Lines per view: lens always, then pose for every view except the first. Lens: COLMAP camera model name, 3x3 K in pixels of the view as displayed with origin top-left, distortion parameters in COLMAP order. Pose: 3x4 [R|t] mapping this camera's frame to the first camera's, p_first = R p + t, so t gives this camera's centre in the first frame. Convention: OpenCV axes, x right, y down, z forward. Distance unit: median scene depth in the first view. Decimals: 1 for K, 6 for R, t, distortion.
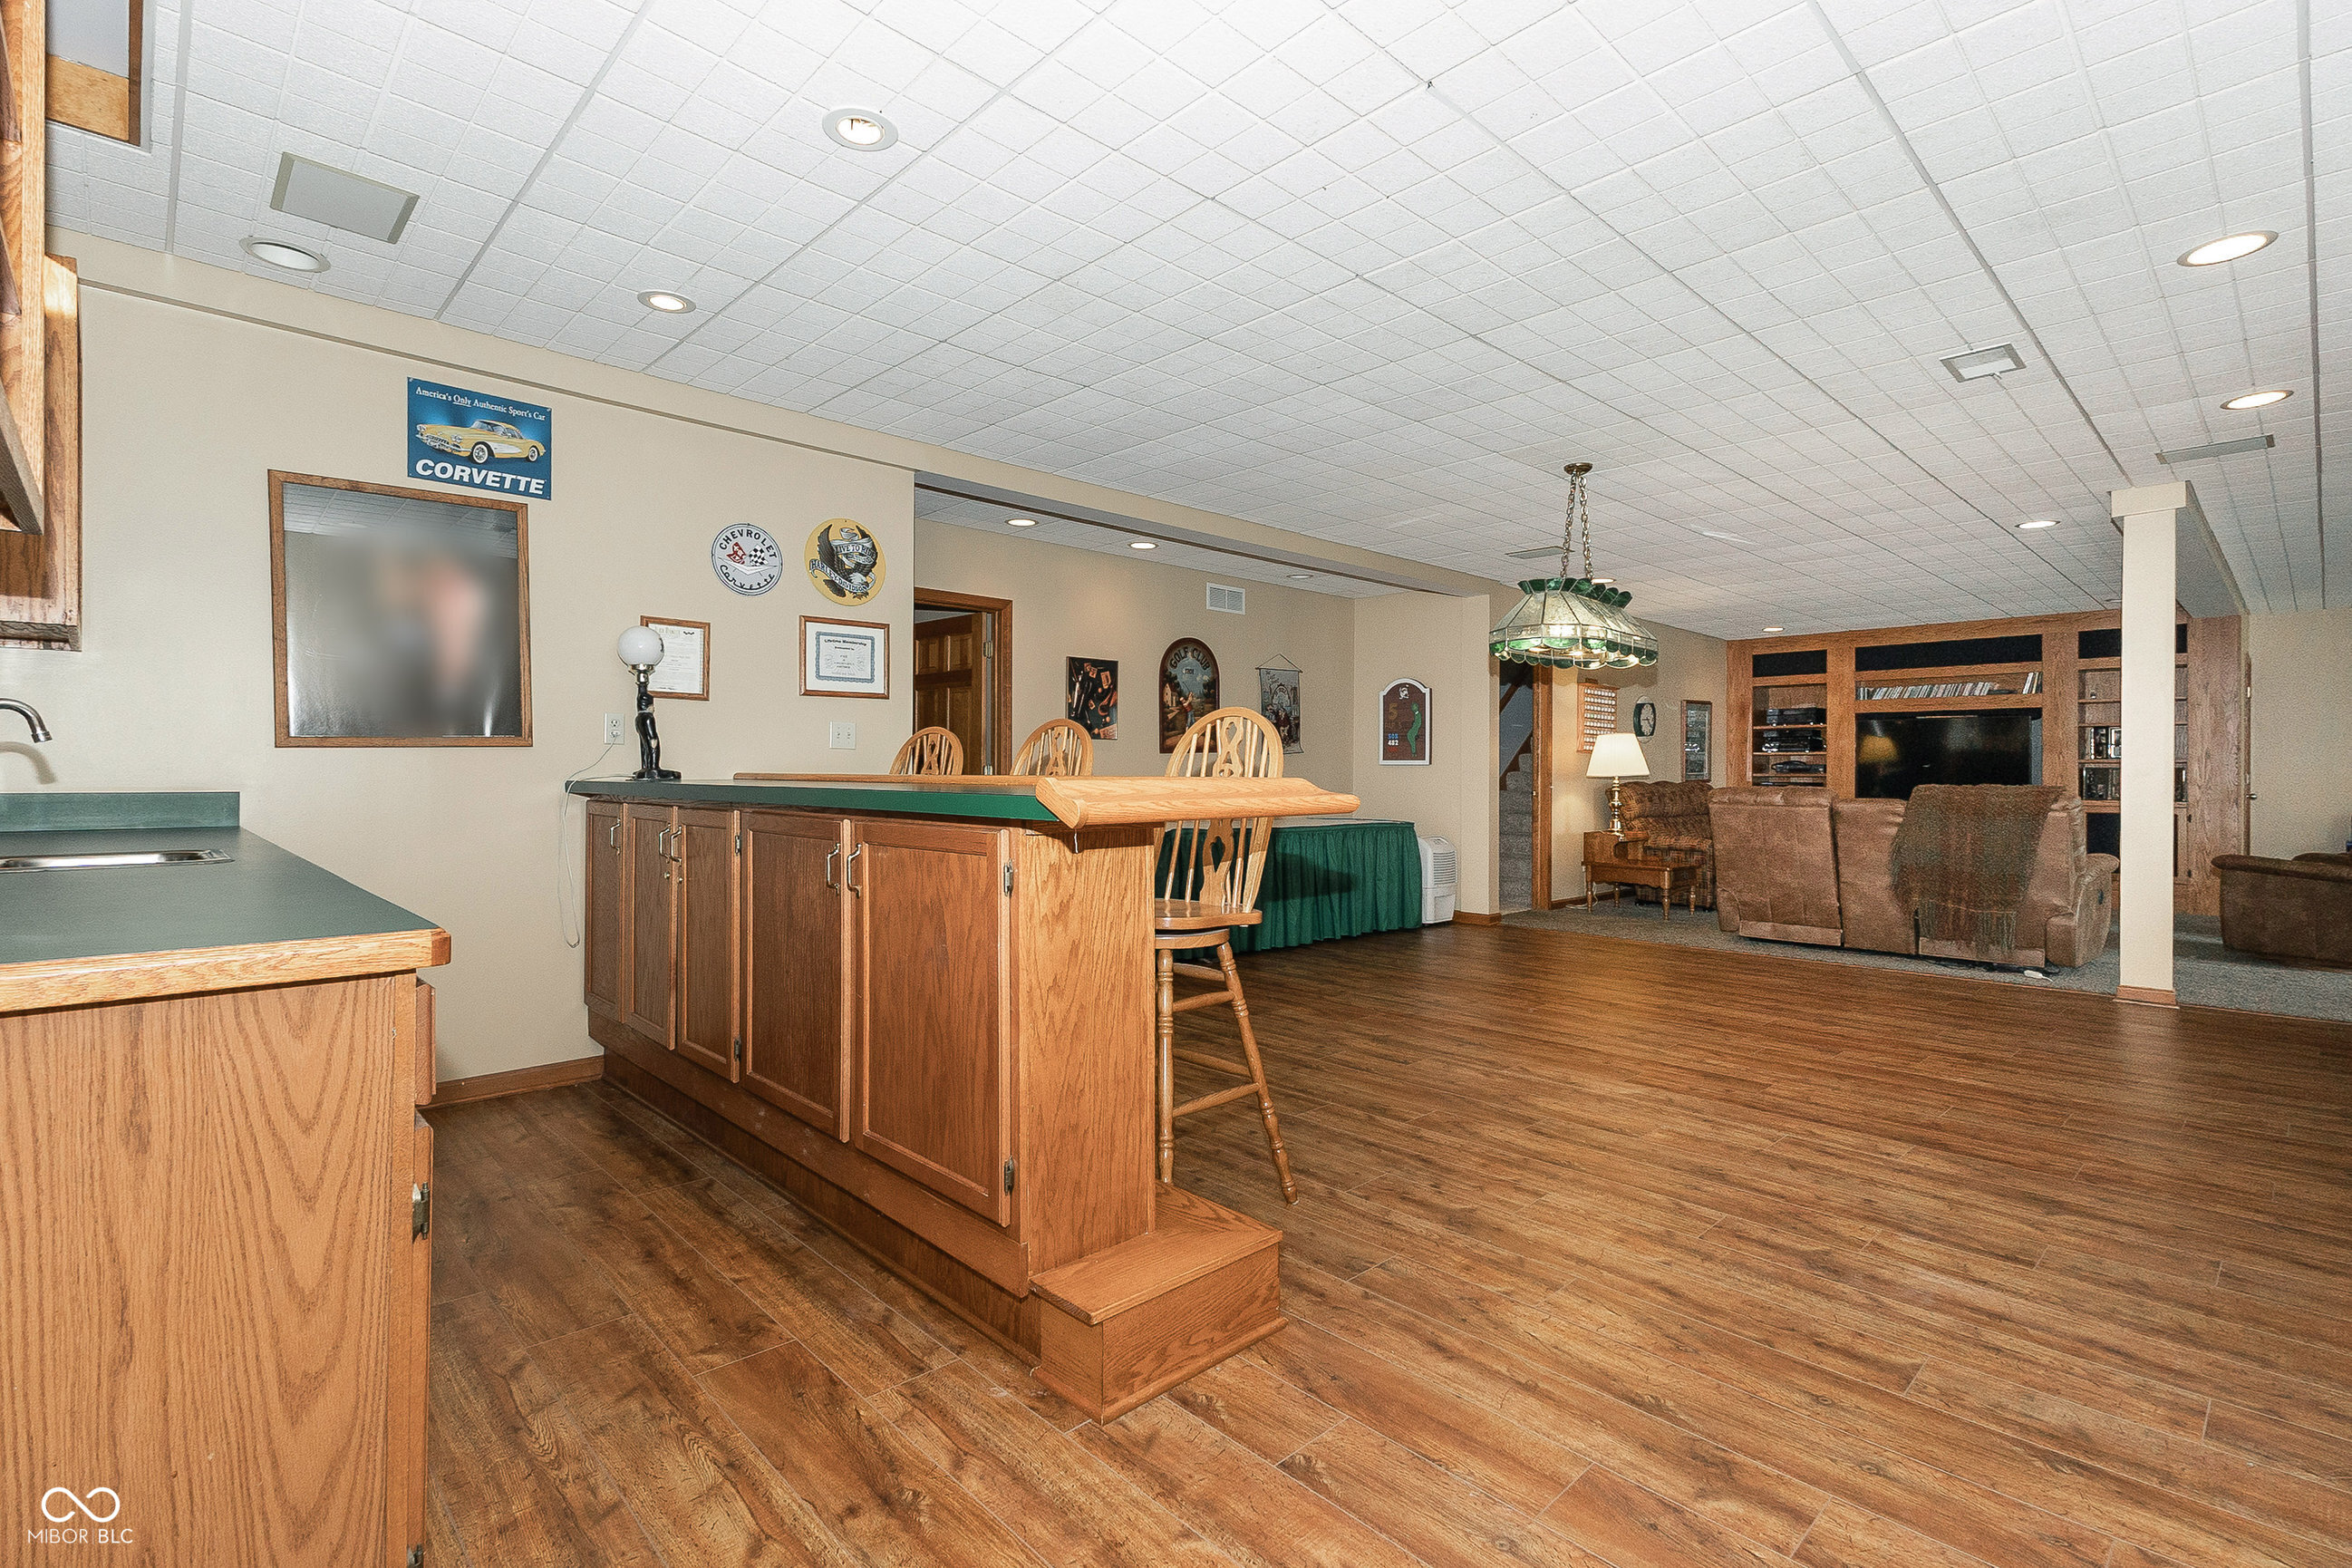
lens RADIAL K [[1092.3, 0, 1160.5], [0, 1092.3, 772.2], [0, 0, 1]] dist [0.017699, -0.000165]
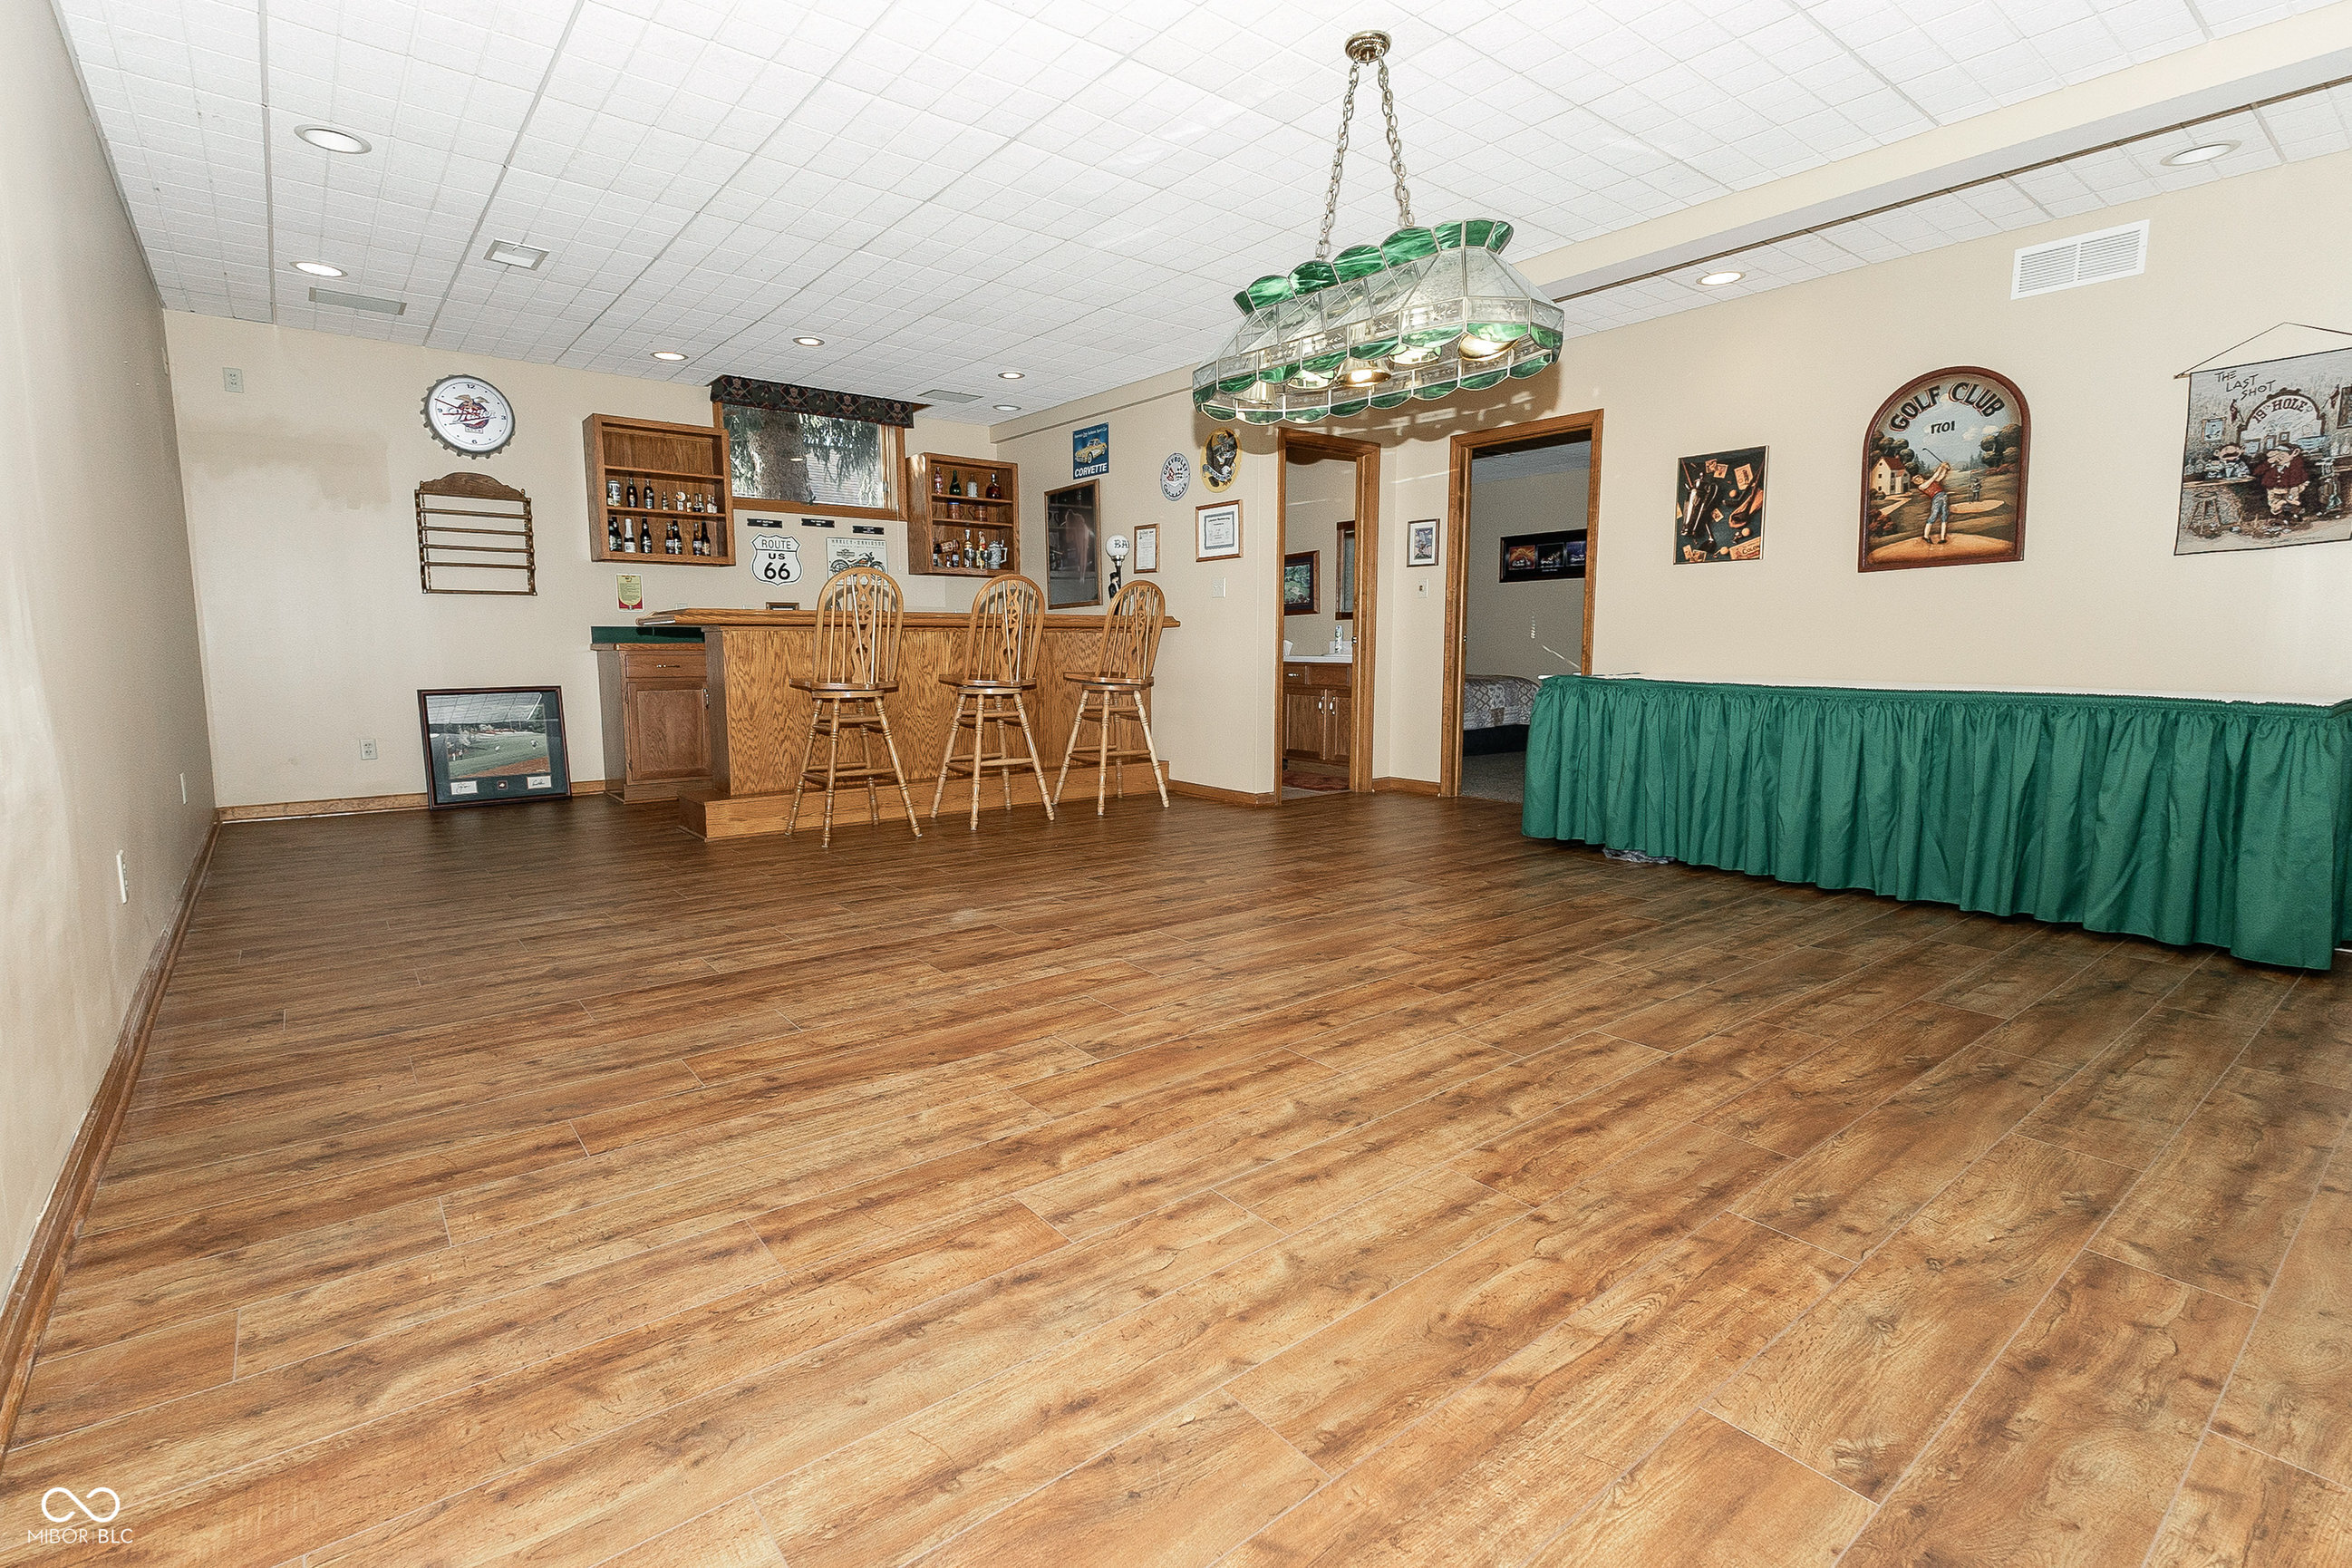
lens RADIAL K [[1092.3, 0, 1160.5], [0, 1092.3, 772.2], [0, 0, 1]] dist [0.017699, -0.000165]
pose [[-0.094493, 0.113763, -0.989004, 1.137829], [-0.000121, 0.993448, 0.114286, 0.041835], [0.995525, 0.010919, -0.093860, 1.066219]]
